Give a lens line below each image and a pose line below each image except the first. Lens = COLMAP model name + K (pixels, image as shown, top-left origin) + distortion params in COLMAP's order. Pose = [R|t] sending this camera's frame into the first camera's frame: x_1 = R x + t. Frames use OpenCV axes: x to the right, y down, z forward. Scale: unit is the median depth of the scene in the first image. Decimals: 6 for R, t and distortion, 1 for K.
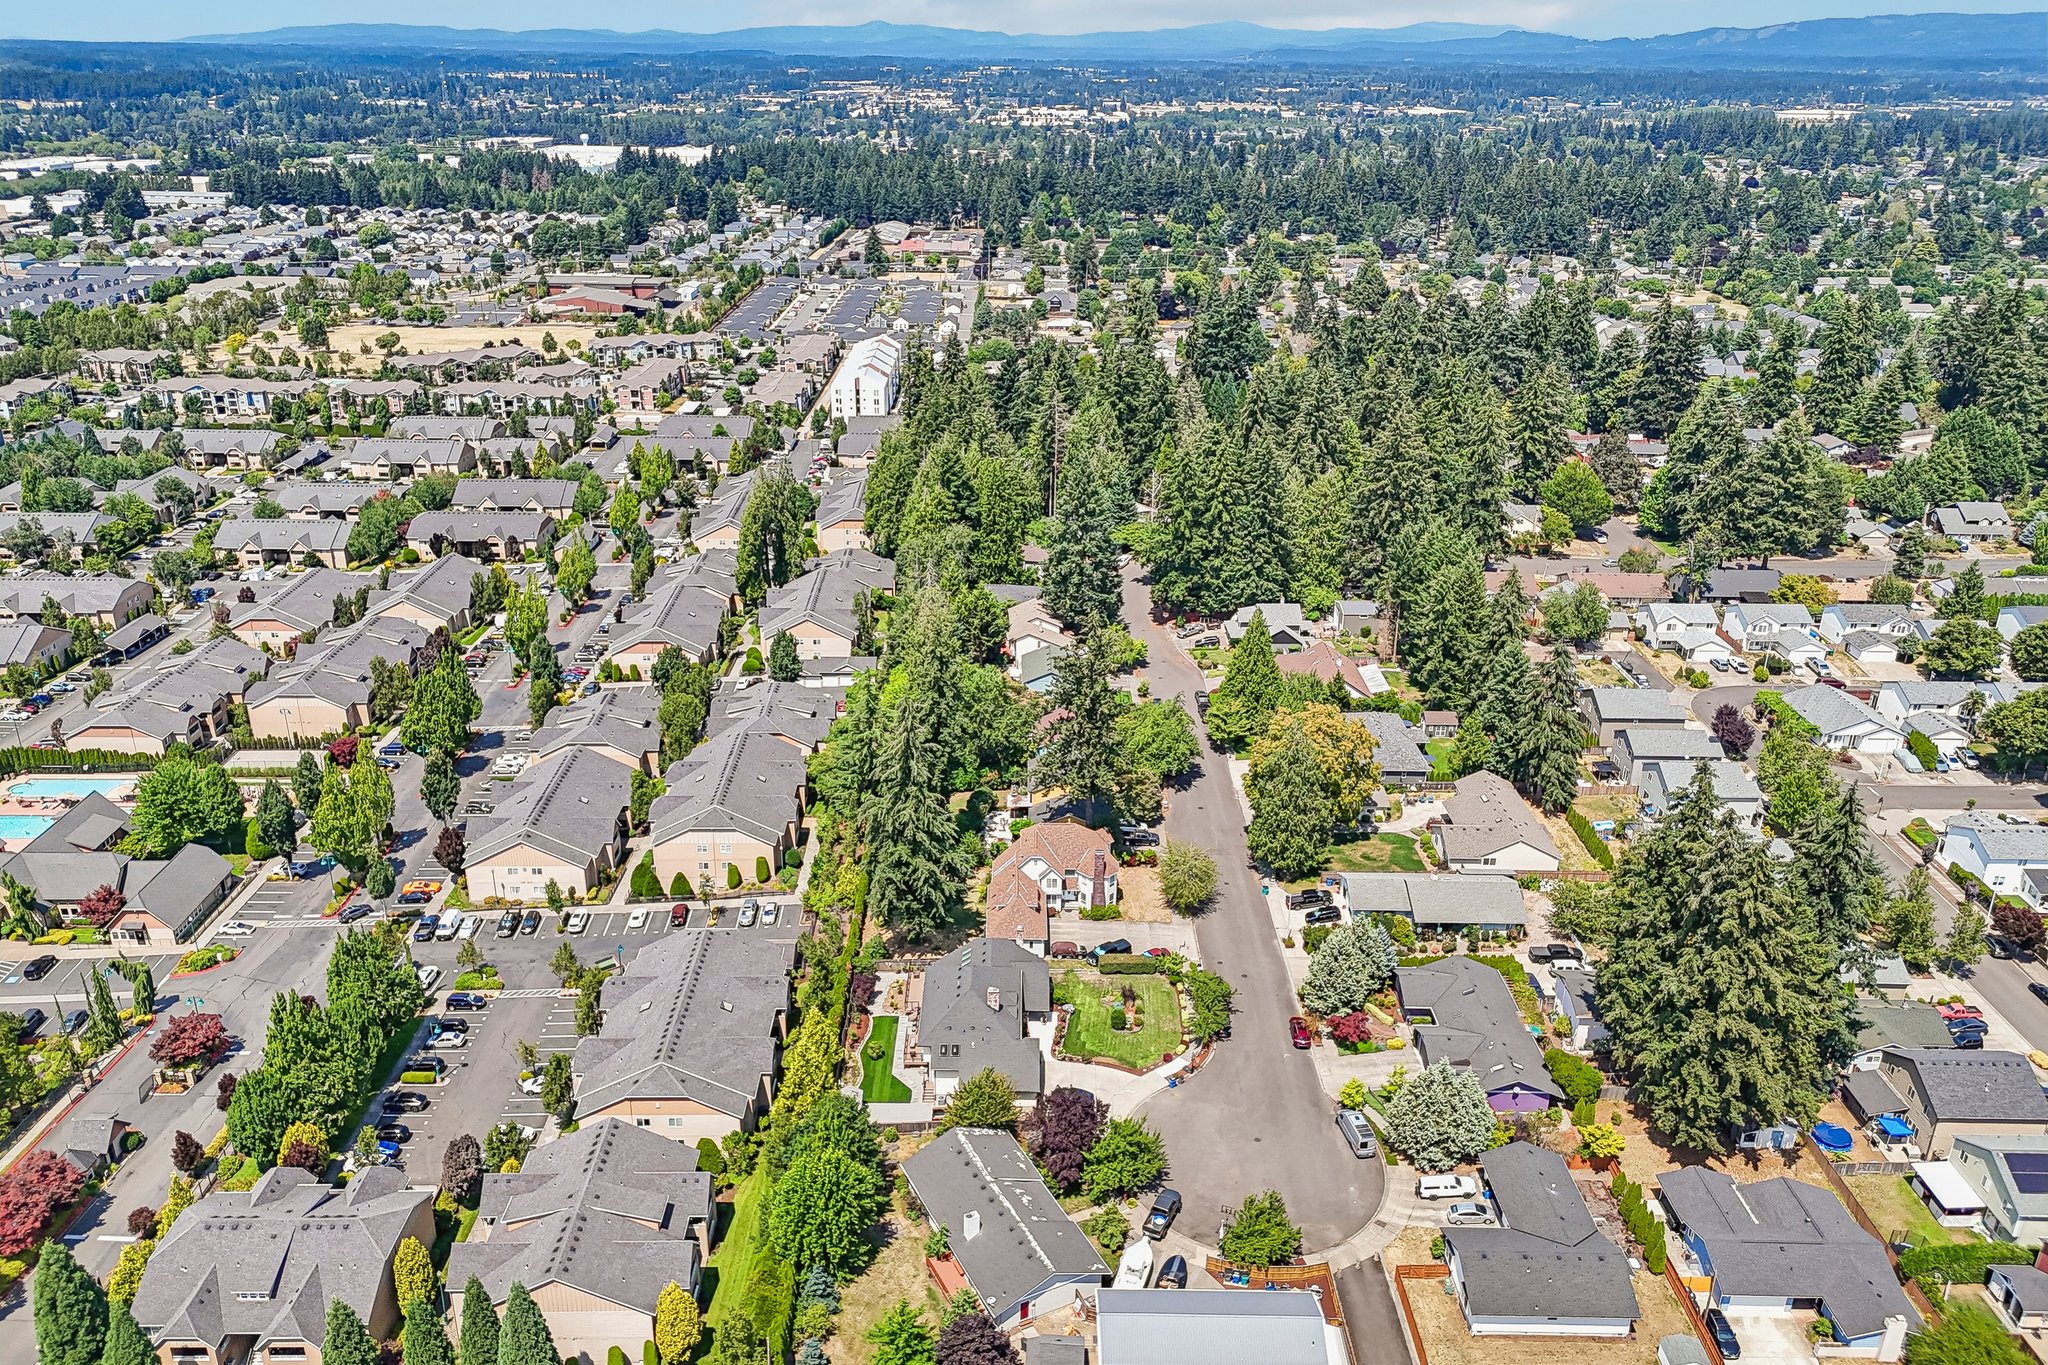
lens RADIAL K [[1490.6, 0, 1018.9], [0, 1490.6, 703.3], [0, 0, 1]] dist [0.092487, -0.111597]
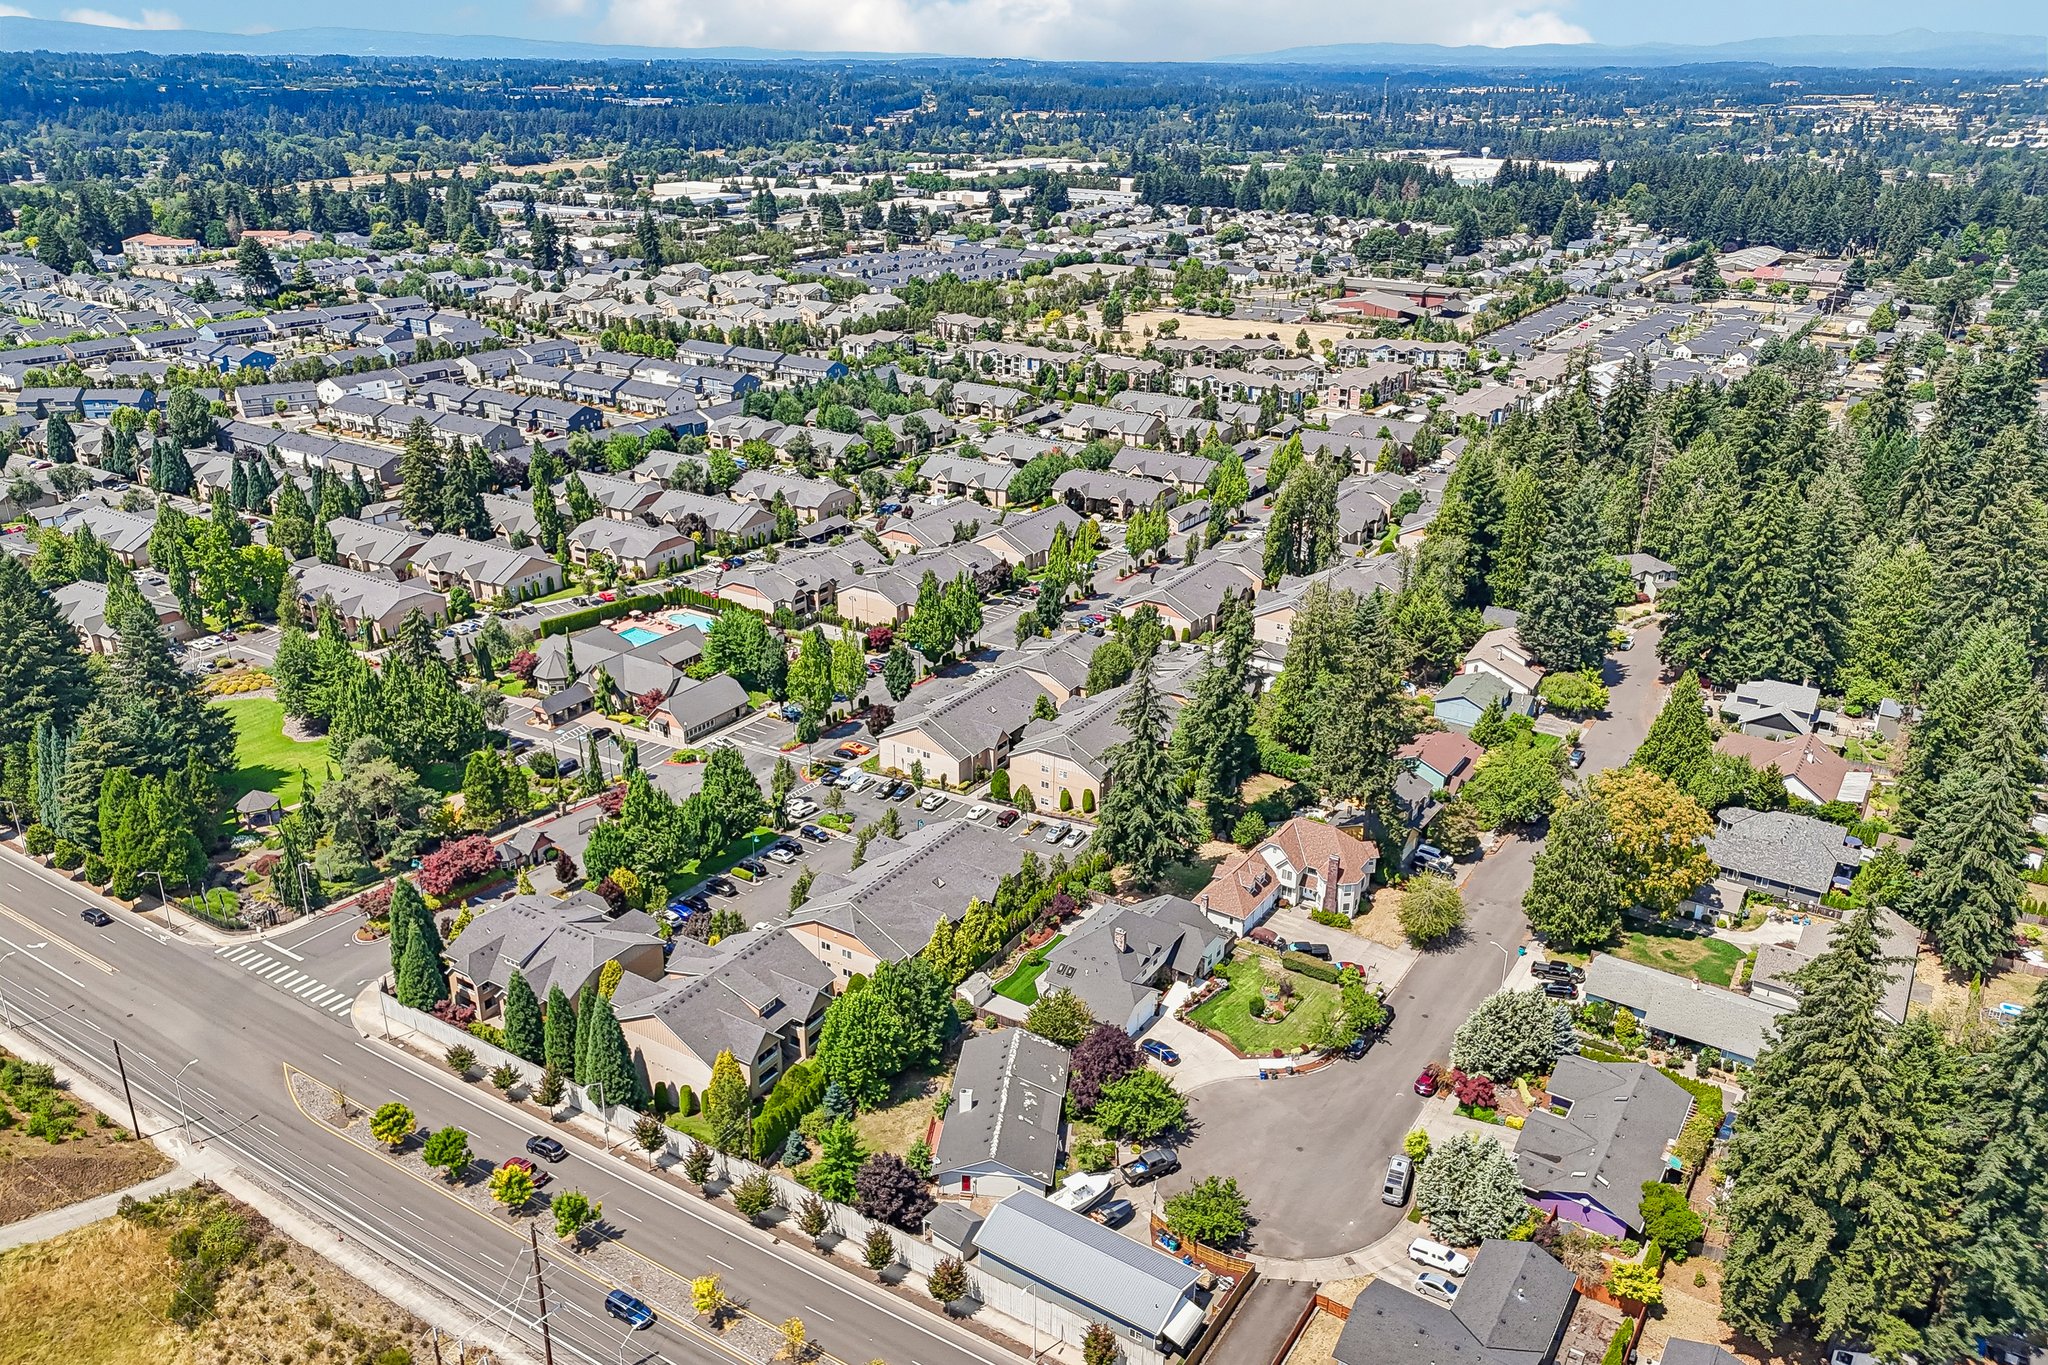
lens RADIAL K [[1490.6, 0, 1018.9], [0, 1490.6, 703.3], [0, 0, 1]] dist [0.092487, -0.111597]
pose [[0.836216, 0.213904, -0.504963, 0.236805], [-0.218018, 0.974569, 0.051794, -0.003566], [0.503200, 0.066780, 0.861586, 0.018203]]
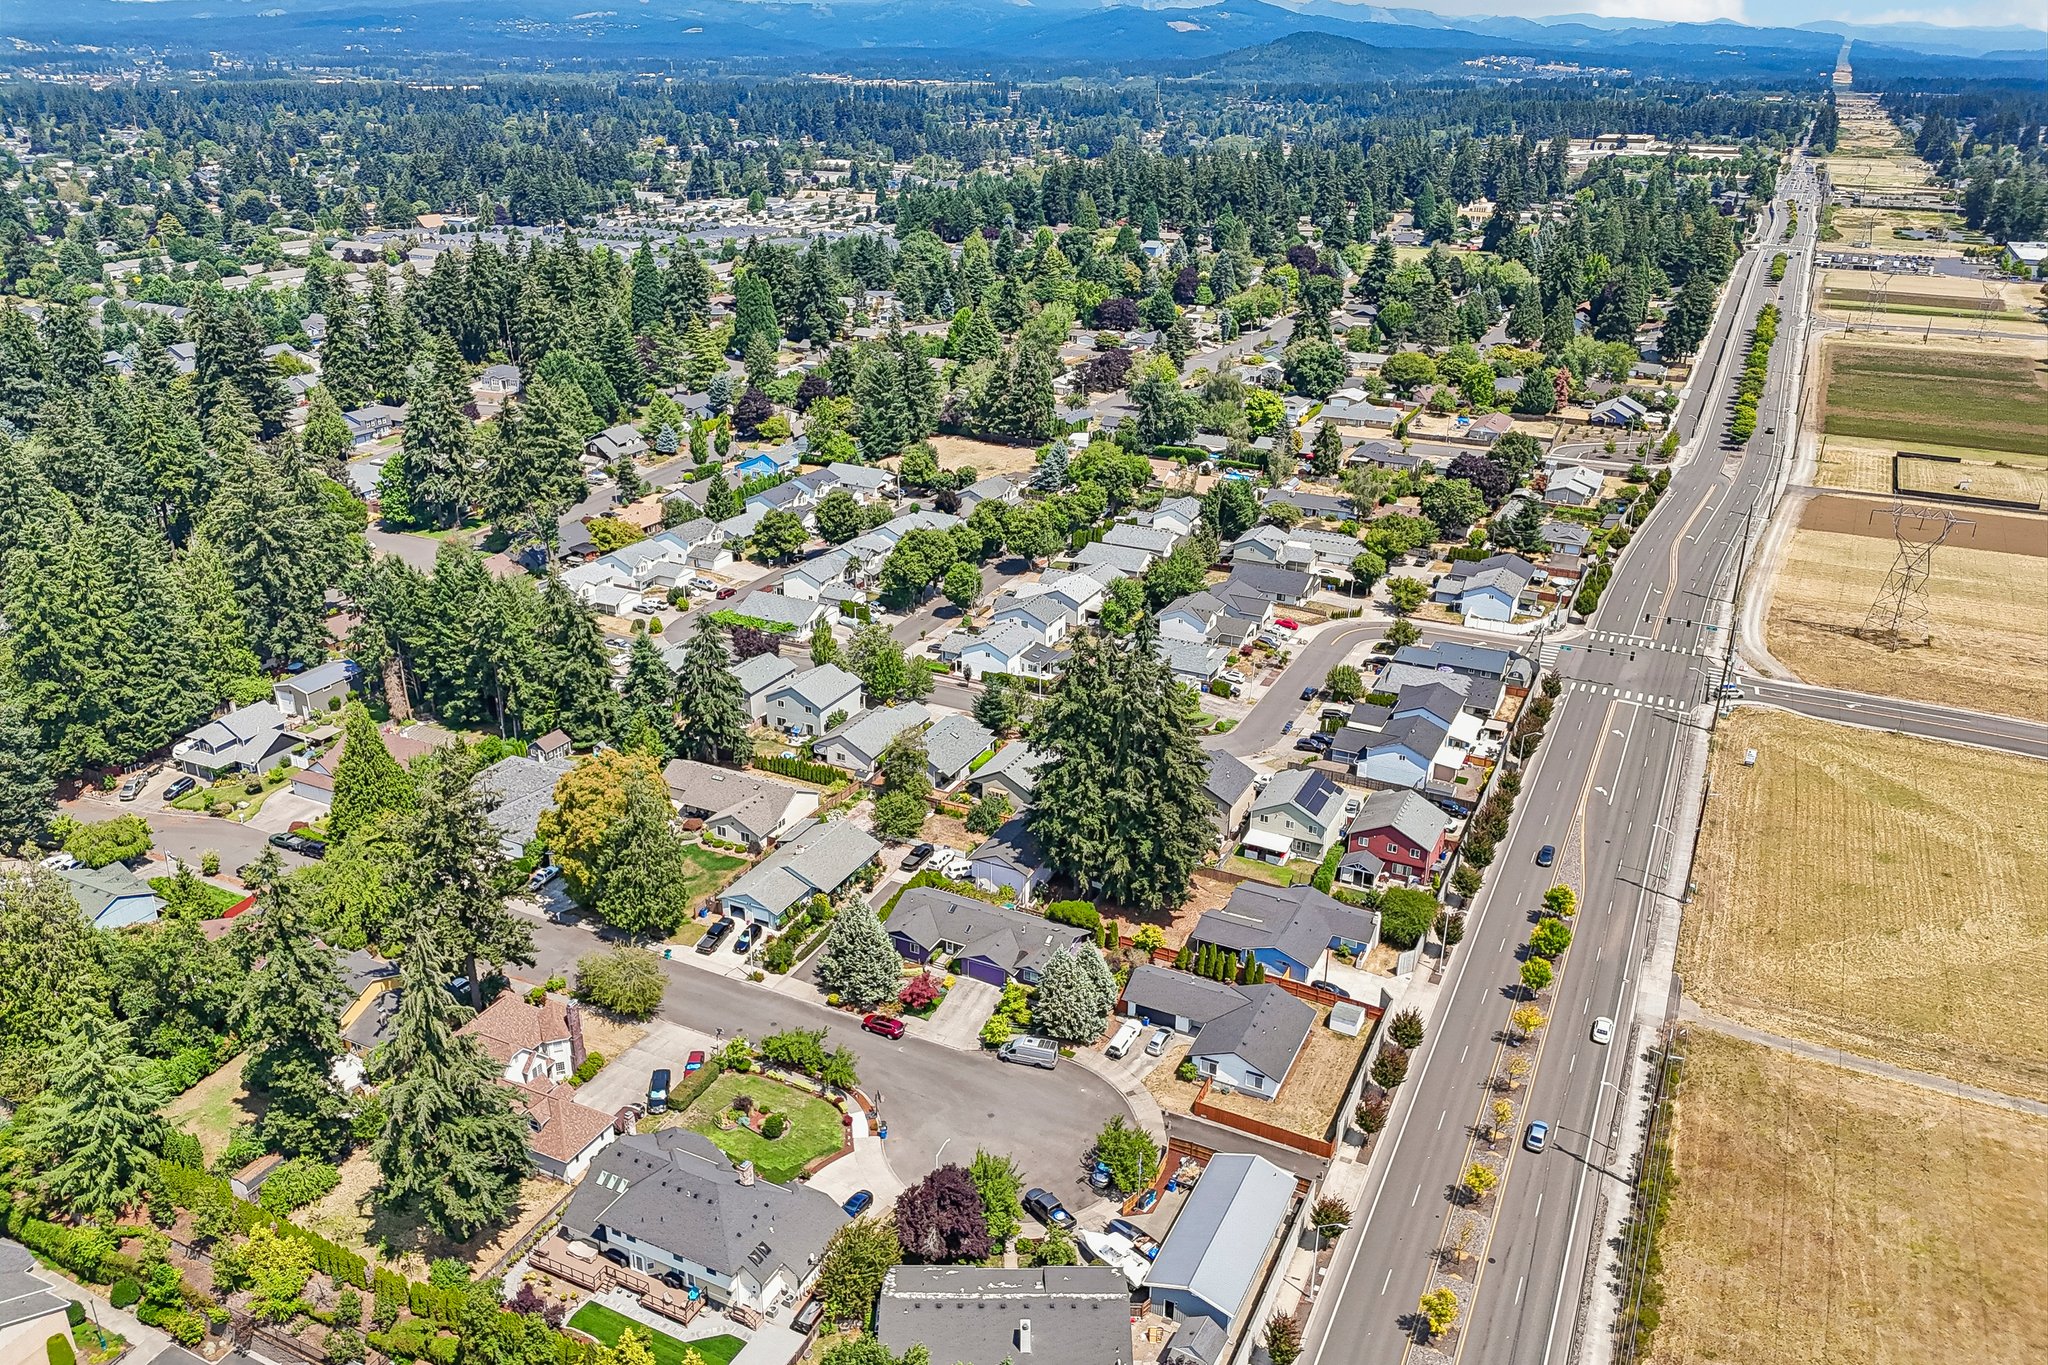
lens RADIAL K [[1490.6, 0, 1018.9], [0, 1490.6, 703.3], [0, 0, 1]] dist [0.092487, -0.111597]
pose [[0.440071, -0.364418, 0.820693, -0.304546], [0.351575, 0.910910, 0.215957, -0.095735], [-0.826276, 0.193499, 0.528985, 0.209713]]
